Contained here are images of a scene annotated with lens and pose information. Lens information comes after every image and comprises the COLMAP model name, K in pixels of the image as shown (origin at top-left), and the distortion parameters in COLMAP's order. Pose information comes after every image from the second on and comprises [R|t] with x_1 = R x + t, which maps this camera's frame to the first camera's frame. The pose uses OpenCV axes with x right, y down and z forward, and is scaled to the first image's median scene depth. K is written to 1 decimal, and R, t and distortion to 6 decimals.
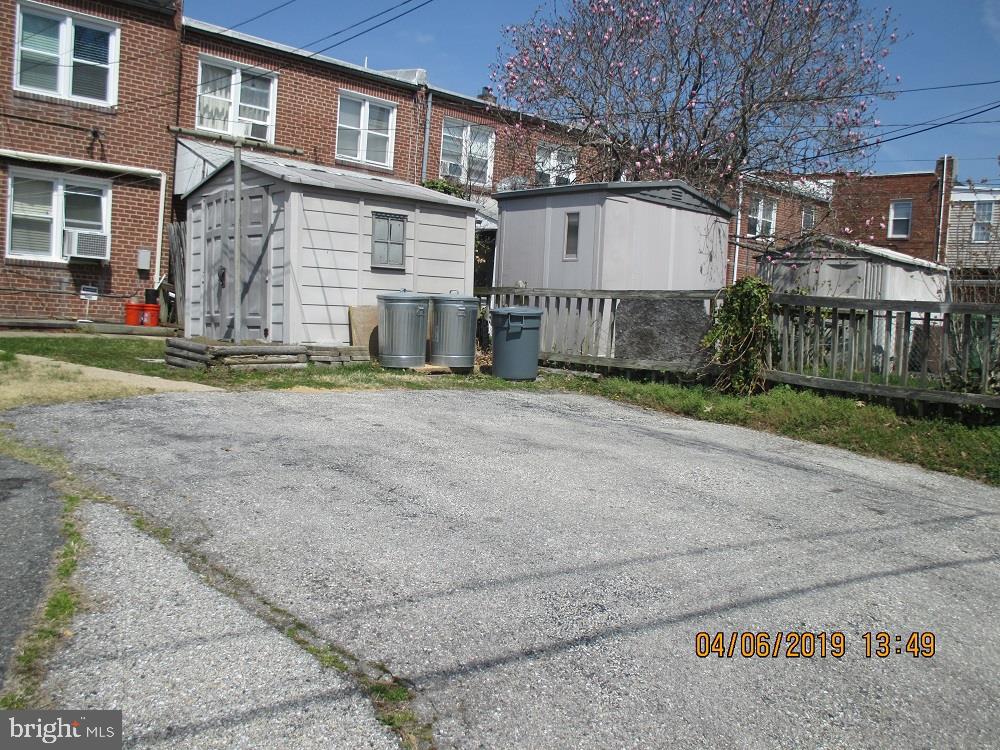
lens RADIAL K [[988.2, 0, 500.0], [0, 988.2, 375.0], [0, 0, 1]] dist [-0.051426, 0.017639]
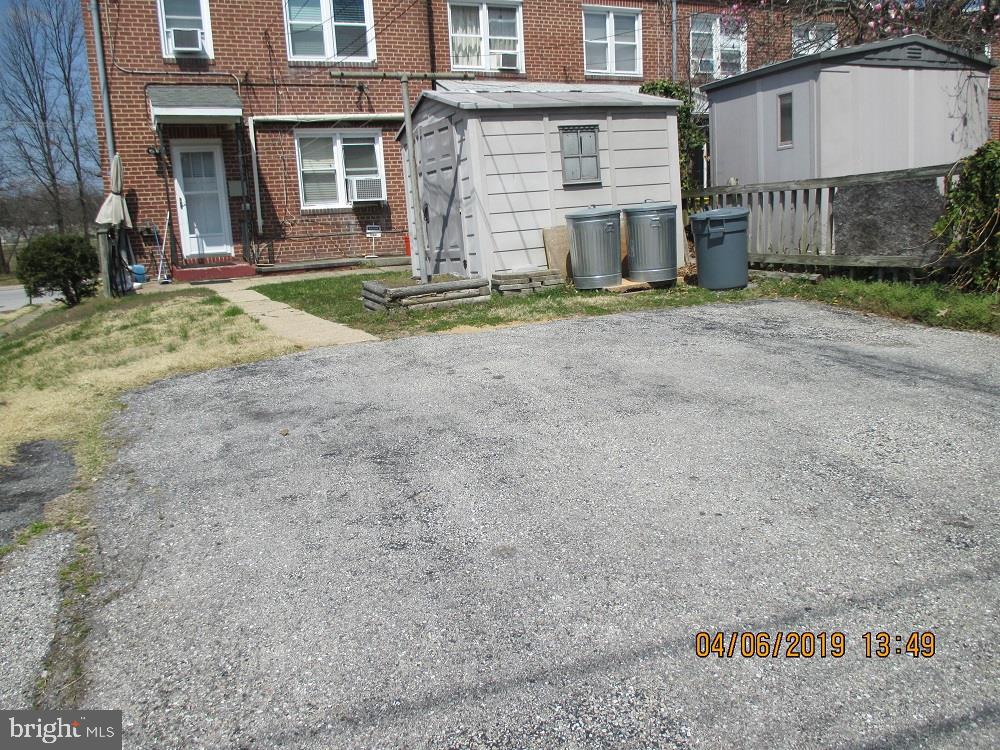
lens RADIAL K [[844.0, 0, 500.0], [0, 844.0, 375.0], [0, 0, 1]] dist [-0.032098, 0.010633]
pose [[0.936061, -0.049434, -0.348347, 0.082244], [0.093800, 0.989309, 0.111664, -0.020835], [0.339103, -0.137199, 0.930691, 0.165816]]
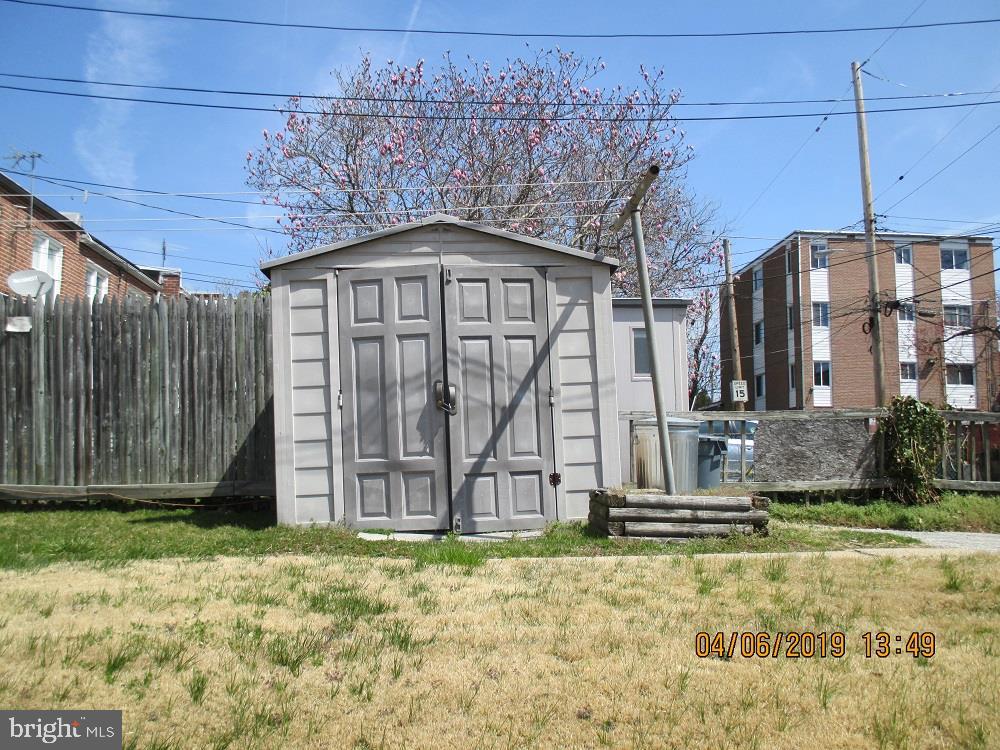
lens RADIAL K [[988.2, 0, 500.0], [0, 988.2, 375.0], [0, 0, 1]] dist [-0.051426, 0.017639]
pose [[0.625265, 0.016421, 0.780240, -0.699850], [0.081136, 0.992993, -0.085919, -0.052252], [-0.776184, 0.117028, 0.619551, 0.527981]]
